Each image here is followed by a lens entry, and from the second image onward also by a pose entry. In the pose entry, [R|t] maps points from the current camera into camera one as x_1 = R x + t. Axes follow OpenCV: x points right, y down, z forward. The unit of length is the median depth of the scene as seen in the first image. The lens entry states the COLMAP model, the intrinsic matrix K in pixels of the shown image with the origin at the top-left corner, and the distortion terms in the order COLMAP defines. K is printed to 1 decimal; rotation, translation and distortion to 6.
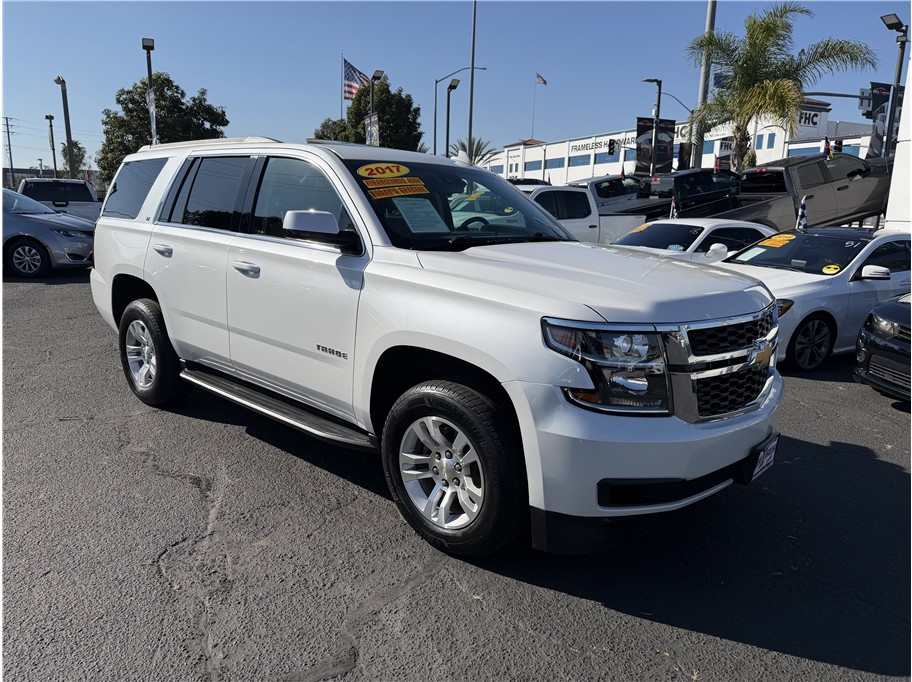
lens RADIAL K [[648.7, 0, 455.9], [0, 648.7, 344.1], [0, 0, 1]] dist [0.031873, -0.040301]
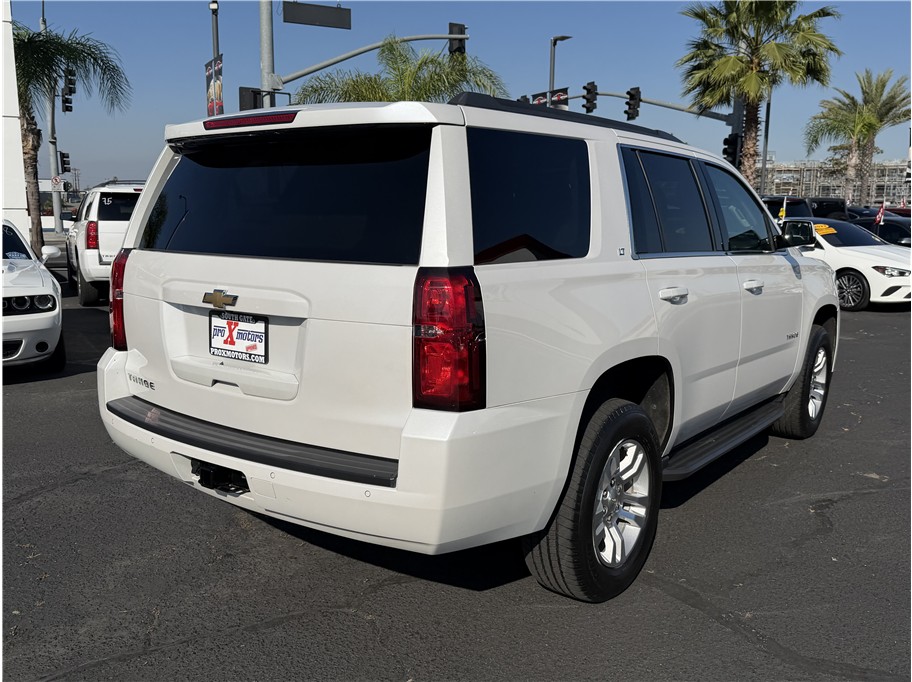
lens RADIAL K [[808.4, 0, 455.9], [0, 808.4, 348.8], [0, 0, 1]] dist [0.055819, -0.077426]
pose [[-0.080846, -0.194272, 0.977611, -1.137337], [0.193890, 0.959019, 0.206612, -0.279833], [-0.977686, 0.206253, -0.039865, 1.172294]]
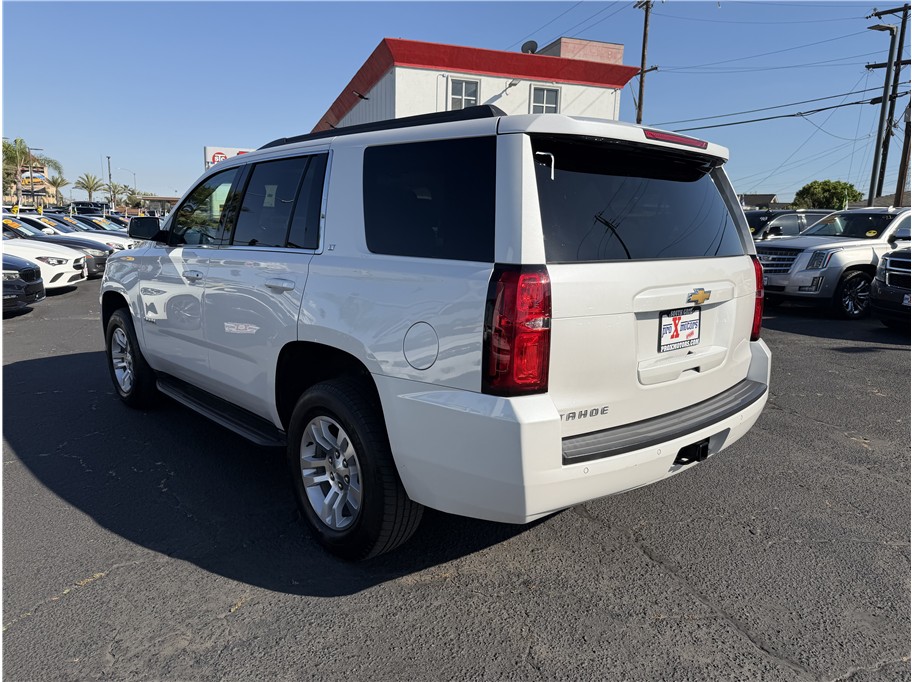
lens RADIAL K [[648.7, 0, 447.7], [0, 648.7, 346.3], [0, 0, 1]] dist [0.031873, -0.040301]
pose [[-0.992064, -0.067856, 0.105850, -0.382986], [-0.021848, 0.922095, 0.386347, -0.393437], [-0.123819, 0.380969, -0.916260, 1.854906]]
